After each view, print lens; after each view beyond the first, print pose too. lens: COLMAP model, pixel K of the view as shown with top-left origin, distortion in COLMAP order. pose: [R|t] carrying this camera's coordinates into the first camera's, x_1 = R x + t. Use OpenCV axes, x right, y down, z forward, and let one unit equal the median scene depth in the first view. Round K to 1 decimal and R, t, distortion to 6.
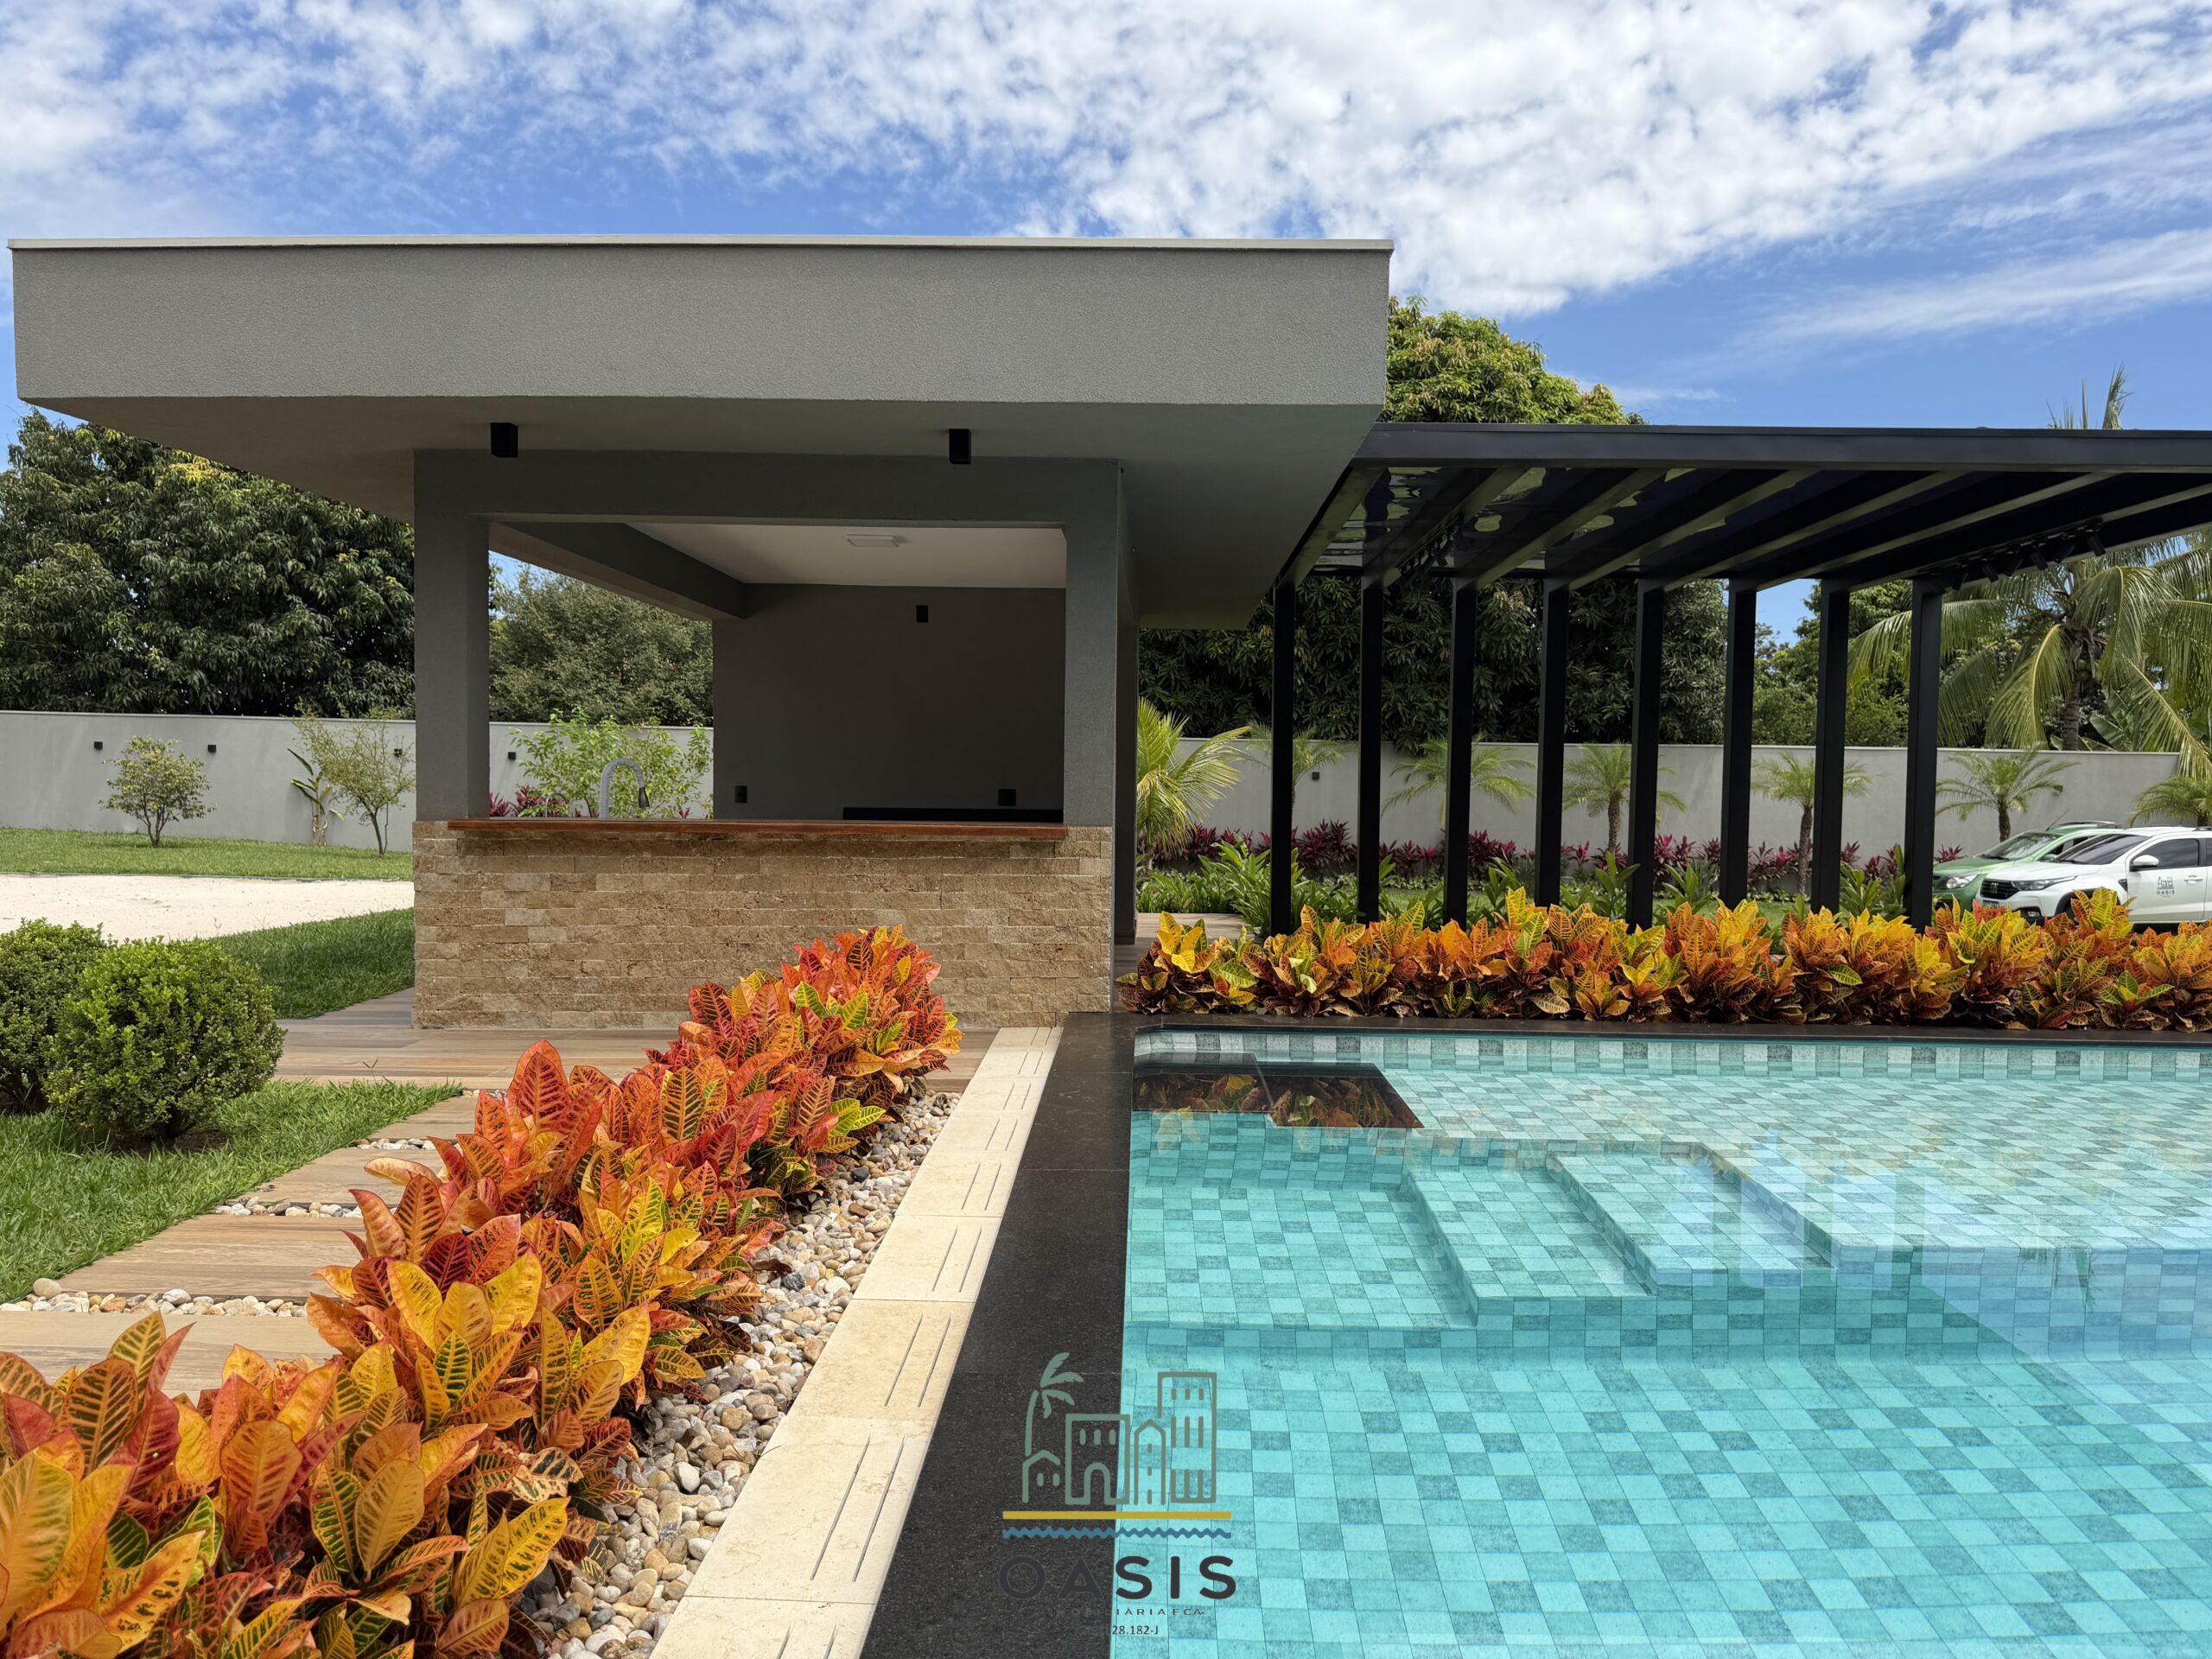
lens RADIAL K [[1568.1, 0, 1109.1], [0, 1568.1, 835.8], [0, 0, 1]] dist [0.027236, -0.024249]
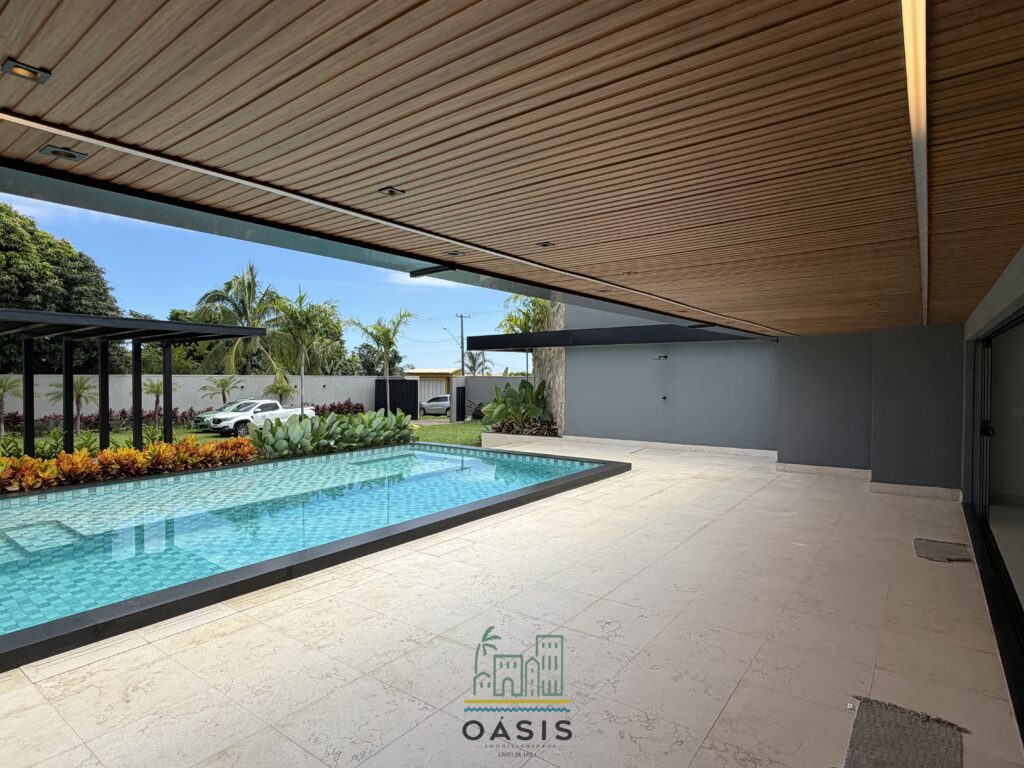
lens RADIAL K [[546.2, 0, 515.7], [0, 546.2, 388.0], [0, 0, 1]] dist [-0.011592, 0.000626]
pose [[0.567175, -0.031912, 0.822979, -0.046728], [0.041768, 0.999078, 0.009955, -0.068634], [-0.822538, 0.028728, 0.567985, -0.516037]]
